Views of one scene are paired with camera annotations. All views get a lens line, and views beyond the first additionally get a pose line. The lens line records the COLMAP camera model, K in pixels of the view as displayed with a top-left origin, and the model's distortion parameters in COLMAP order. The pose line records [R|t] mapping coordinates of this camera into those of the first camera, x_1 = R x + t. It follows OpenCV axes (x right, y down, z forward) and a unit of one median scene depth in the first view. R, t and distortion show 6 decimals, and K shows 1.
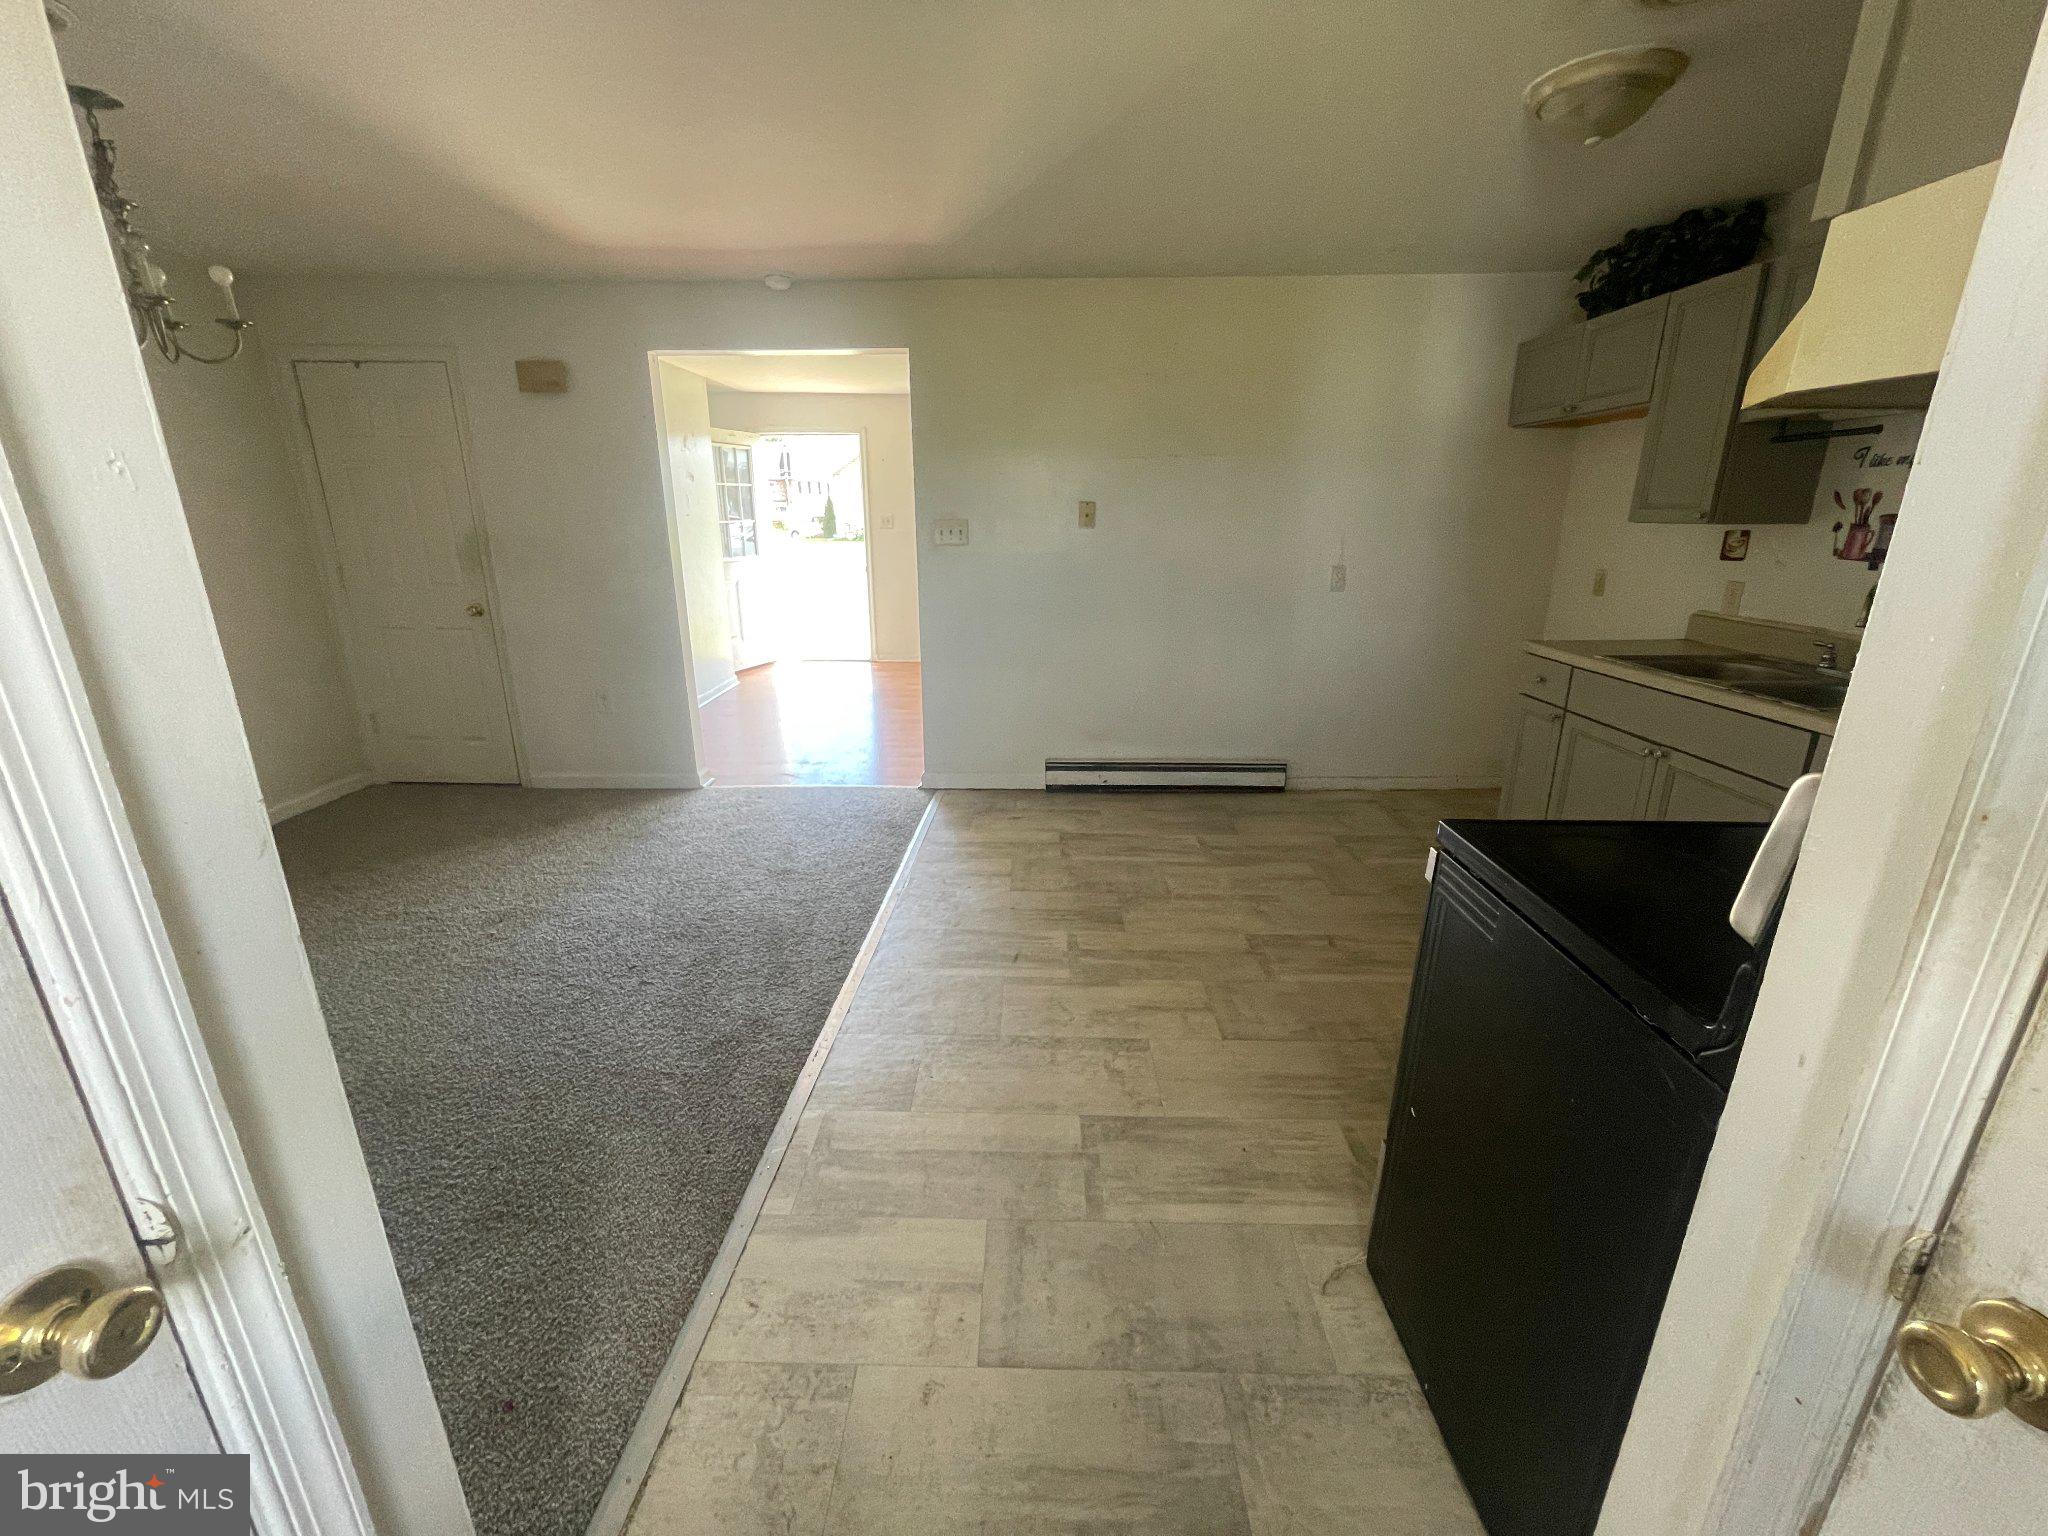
lens RADIAL K [[831.2, 0, 1020.3], [0, 831.2, 760.3], [0, 0, 1]] dist [-0.001938, 0.000034]
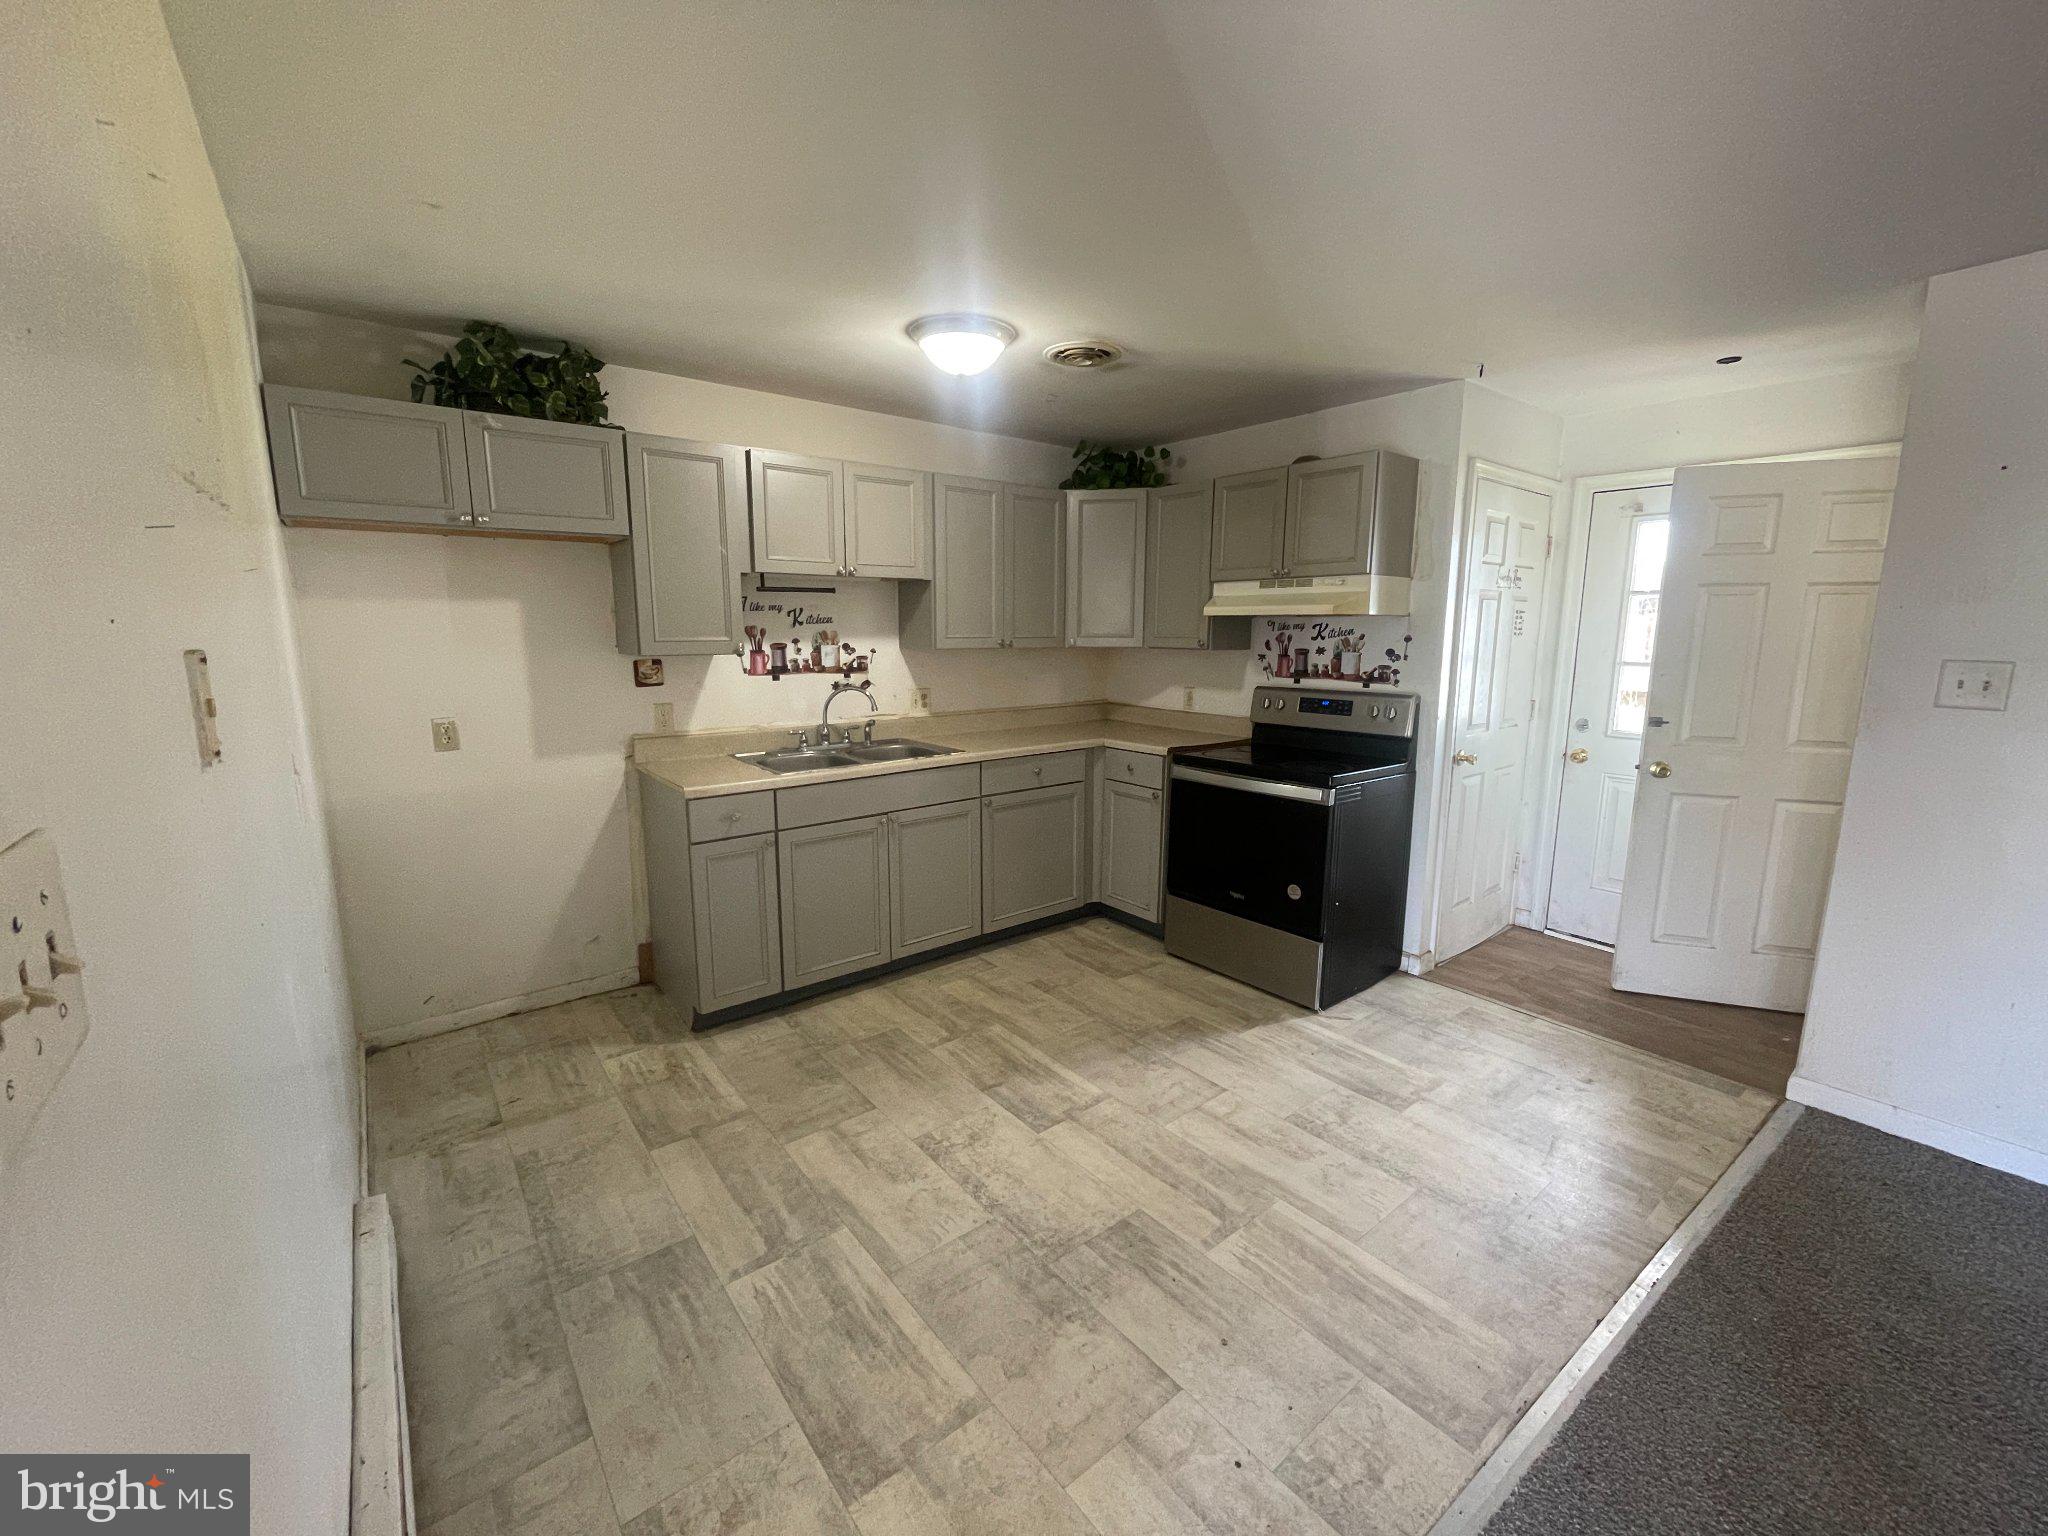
lens RADIAL K [[831.2, 0, 1020.3], [0, 831.2, 760.3], [0, 0, 1]] dist [-0.001938, 0.000034]
pose [[-0.631667, -0.125666, 0.764987, -0.354718], [0.223632, 0.915289, 0.335015, -0.473818], [-0.742284, 0.382693, -0.550055, 1.476738]]
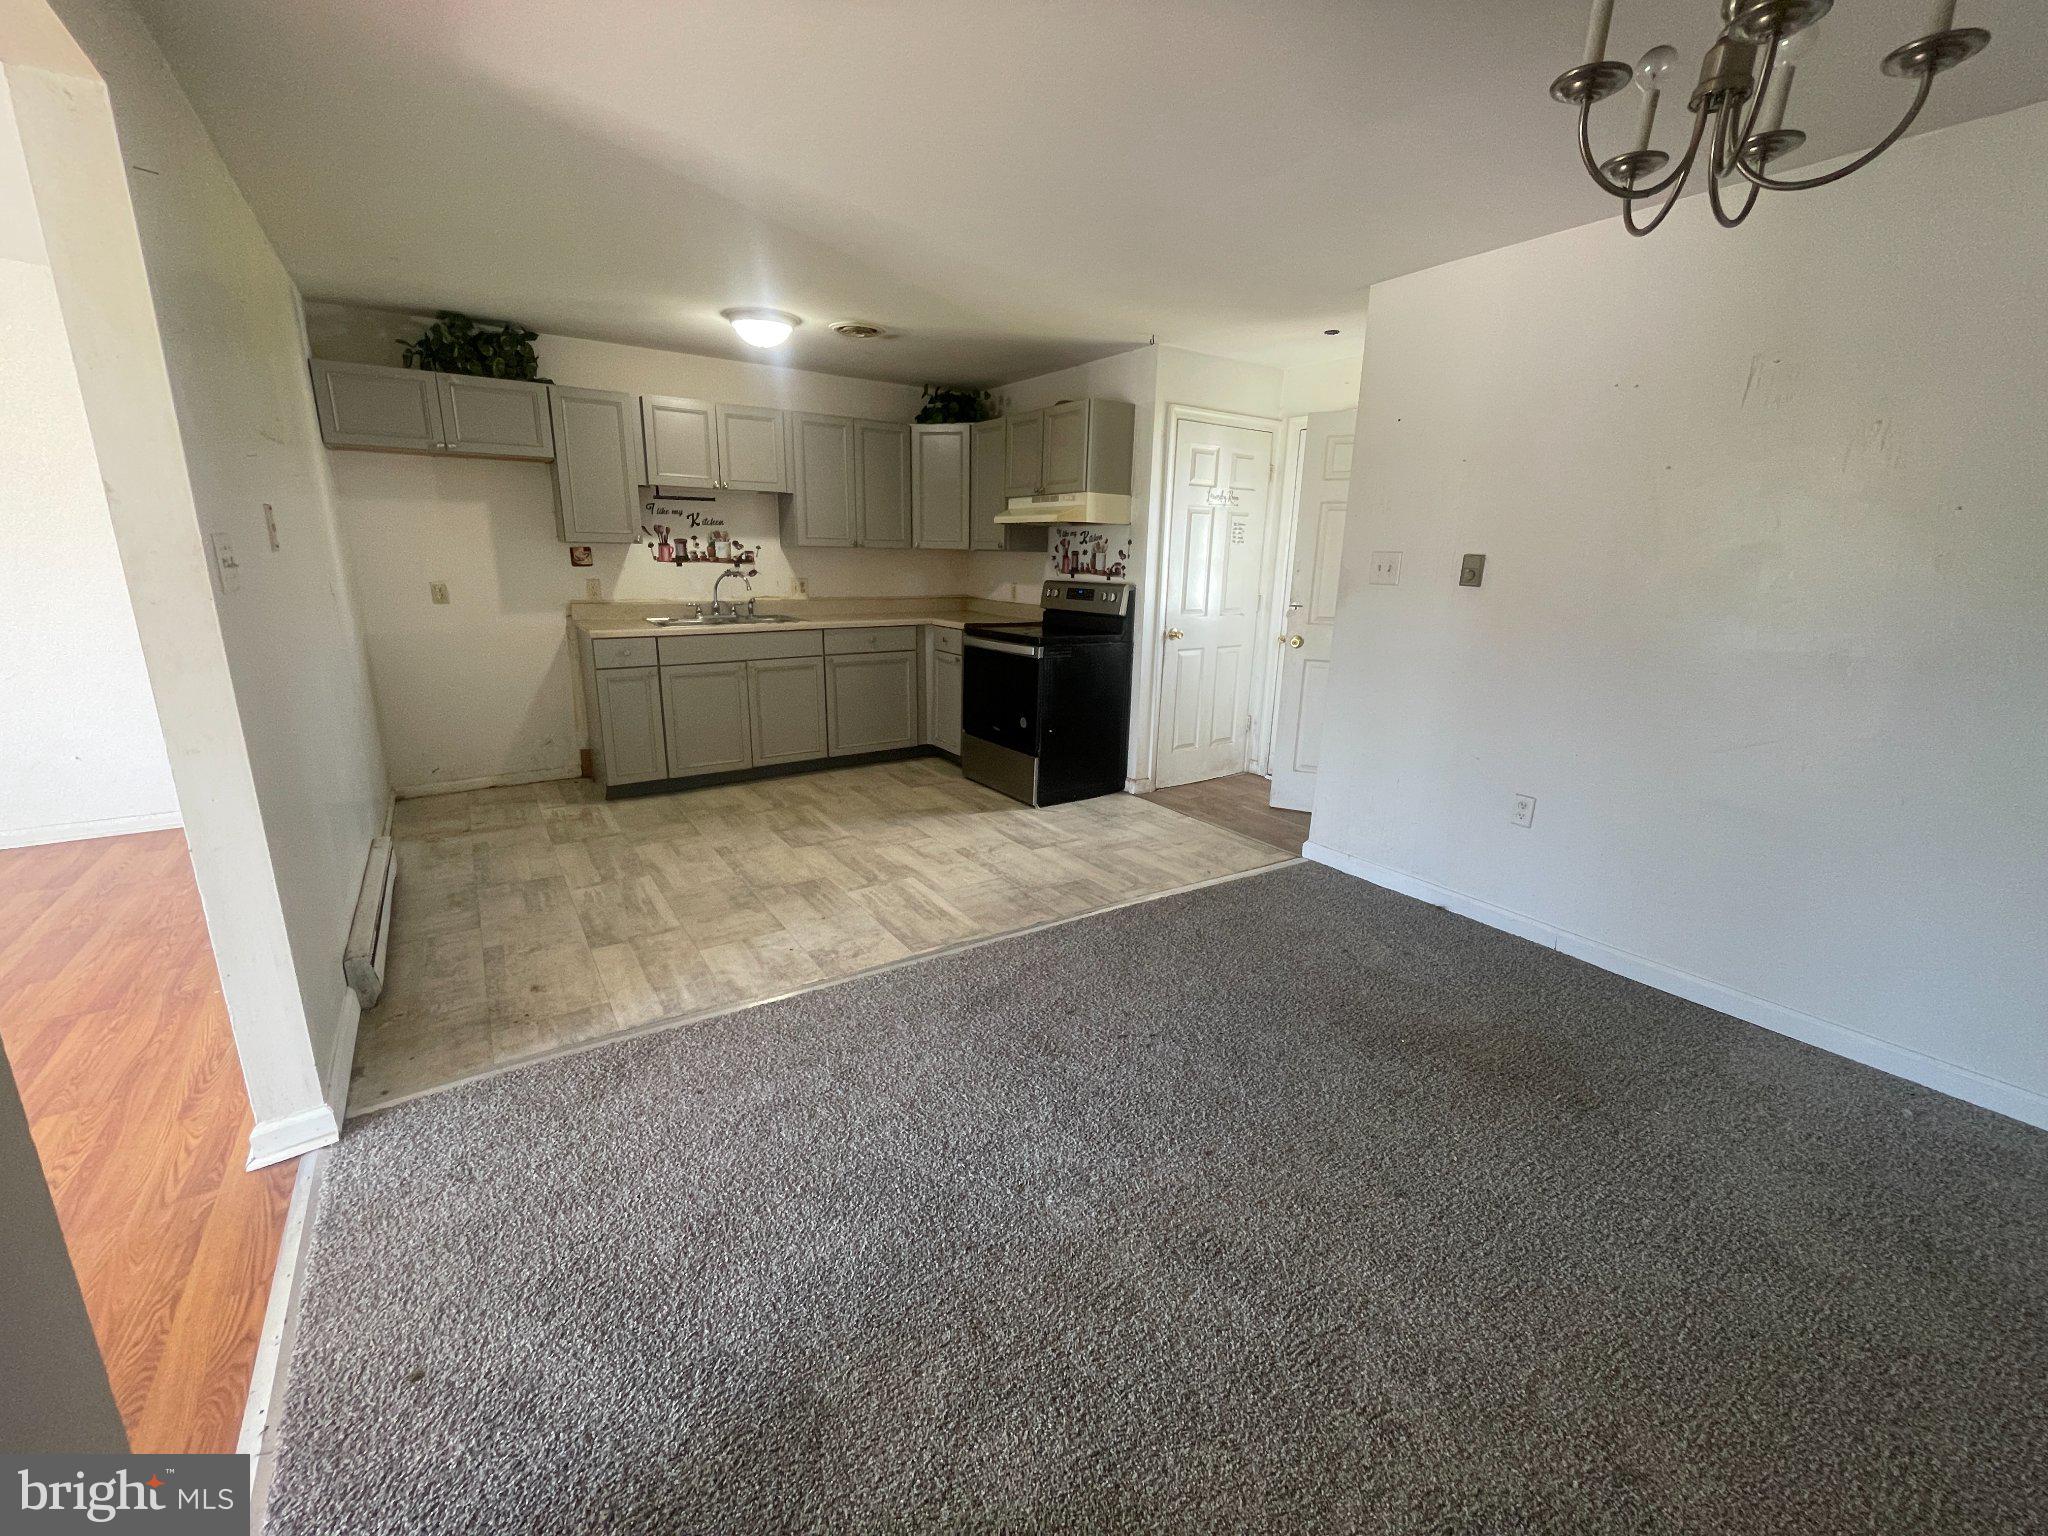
lens RADIAL K [[831.2, 0, 1020.3], [0, 831.2, 760.3], [0, 0, 1]] dist [-0.001938, 0.000034]
pose [[-0.572901, -0.209814, 0.792315, -1.075876], [0.220082, 0.891800, 0.395294, -0.406696], [-0.789524, 0.400839, -0.464737, 1.411925]]
